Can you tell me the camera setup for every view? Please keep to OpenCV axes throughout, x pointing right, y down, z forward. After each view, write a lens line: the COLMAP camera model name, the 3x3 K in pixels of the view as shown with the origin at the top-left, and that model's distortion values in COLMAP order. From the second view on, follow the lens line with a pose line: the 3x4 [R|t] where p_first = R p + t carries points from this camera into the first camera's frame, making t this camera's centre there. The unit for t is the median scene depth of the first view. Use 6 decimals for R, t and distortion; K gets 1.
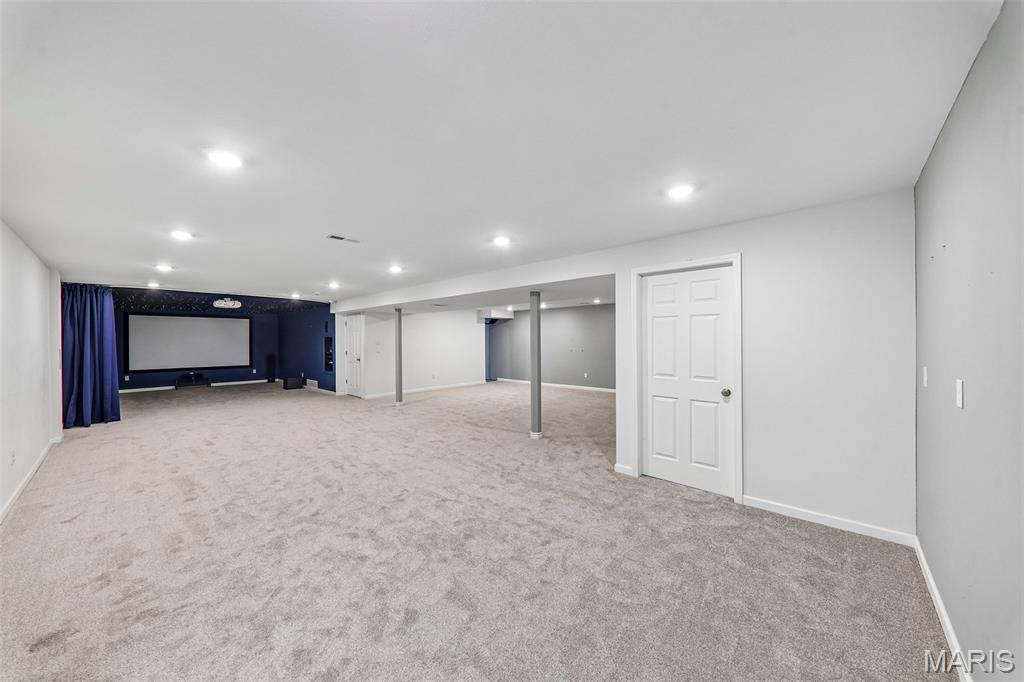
lens RADIAL K [[356.5, 0, 512.7], [0, 356.5, 343.5], [0, 0, 1]] dist [0.022663, -0.008860]
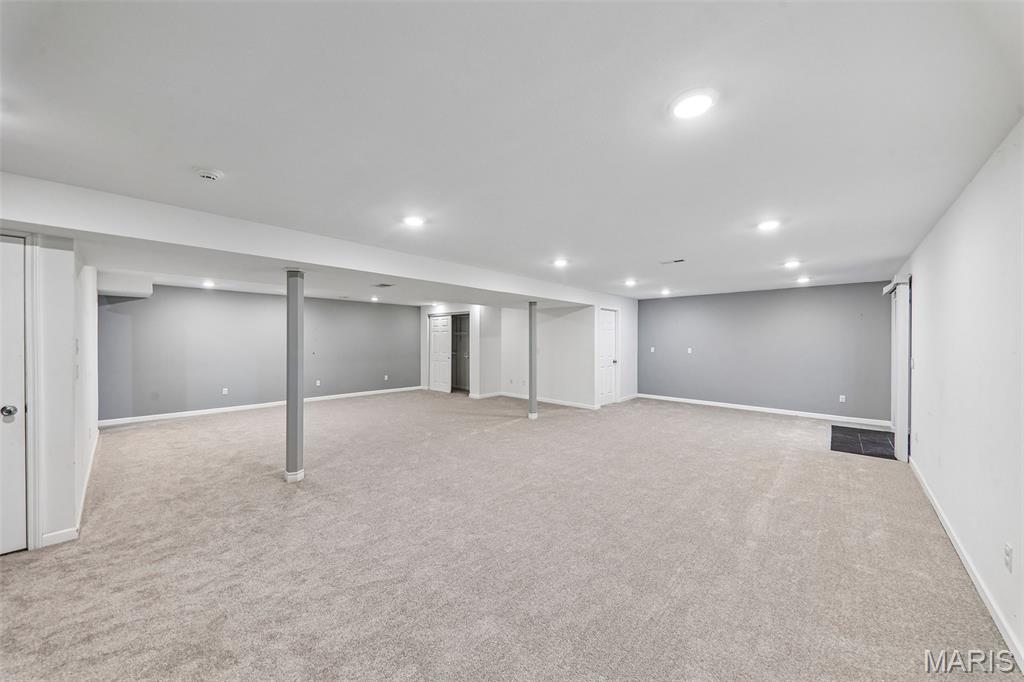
lens RADIAL K [[356.5, 0, 512.7], [0, 356.5, 343.5], [0, 0, 1]] dist [0.022663, -0.008860]
pose [[0.005709, -0.005726, 0.999967, -0.723410], [0.006946, 0.999960, 0.005686, -0.003914], [-0.999960, 0.006913, 0.005749, 0.645707]]
